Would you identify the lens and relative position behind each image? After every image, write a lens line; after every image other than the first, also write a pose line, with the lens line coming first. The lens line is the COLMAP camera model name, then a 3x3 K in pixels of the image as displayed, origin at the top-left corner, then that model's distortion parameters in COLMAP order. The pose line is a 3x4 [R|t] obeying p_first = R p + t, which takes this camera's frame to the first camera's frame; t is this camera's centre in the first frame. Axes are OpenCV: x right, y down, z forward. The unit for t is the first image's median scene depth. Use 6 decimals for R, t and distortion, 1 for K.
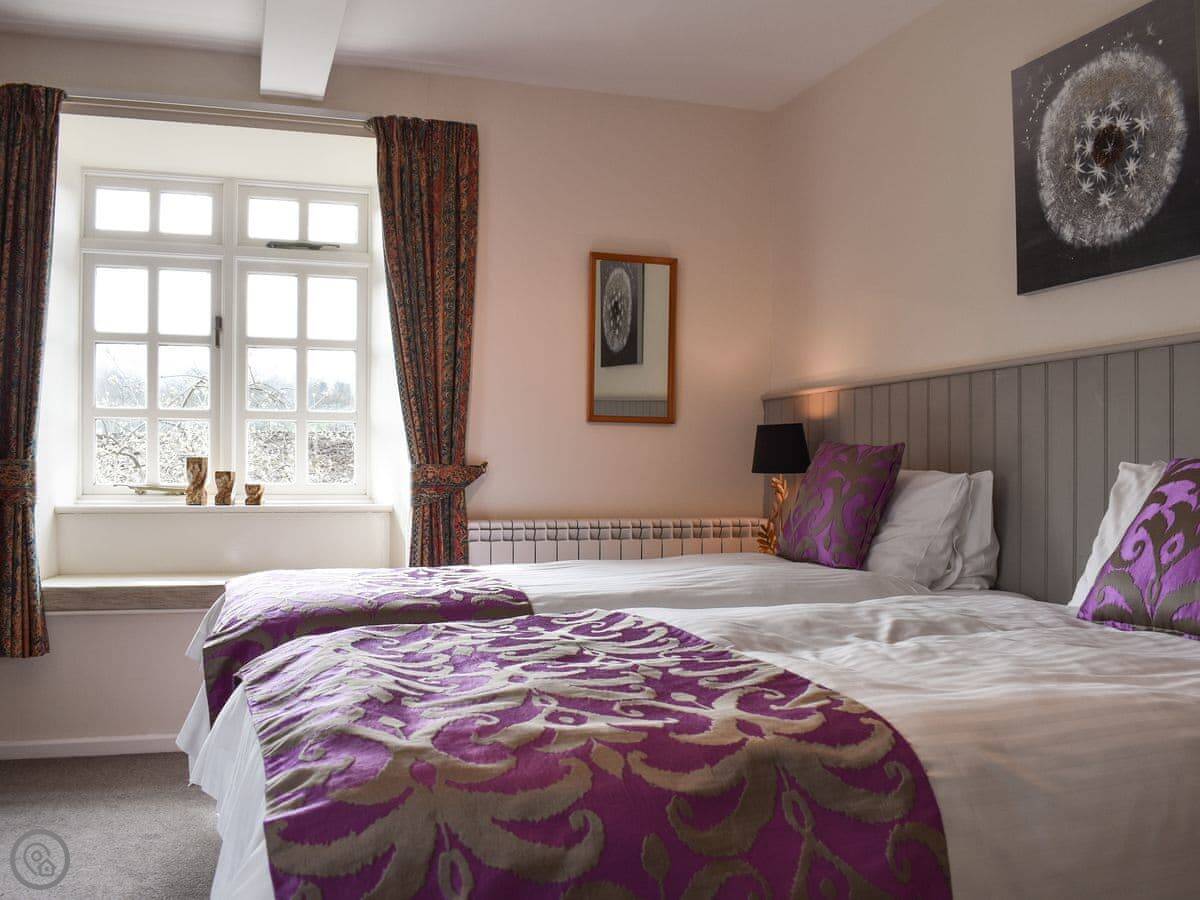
lens RADIAL K [[1104.8, 0, 600.0], [0, 1104.8, 450.0], [0, 0, 1]] dist [-0.113791, 0.023650]
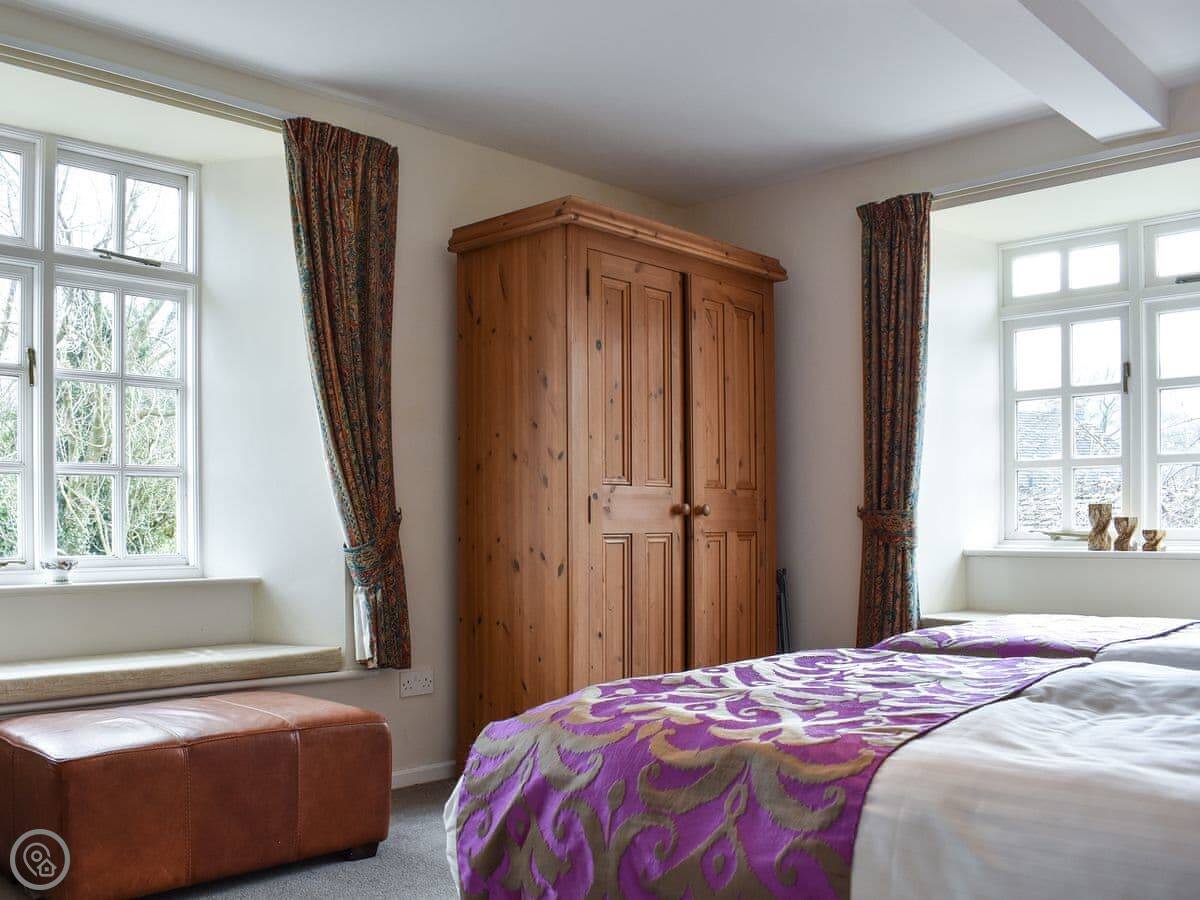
lens RADIAL K [[1153.0, 0, 600.0], [0, 1153.0, 450.0], [0, 0, 1]] dist [-0.010658, -0.010844]
pose [[0.468821, -0.060914, -0.881190, 0.368760], [0.027571, 0.998142, -0.054330, 0.002365], [0.882863, 0.001176, 0.469630, 0.076844]]
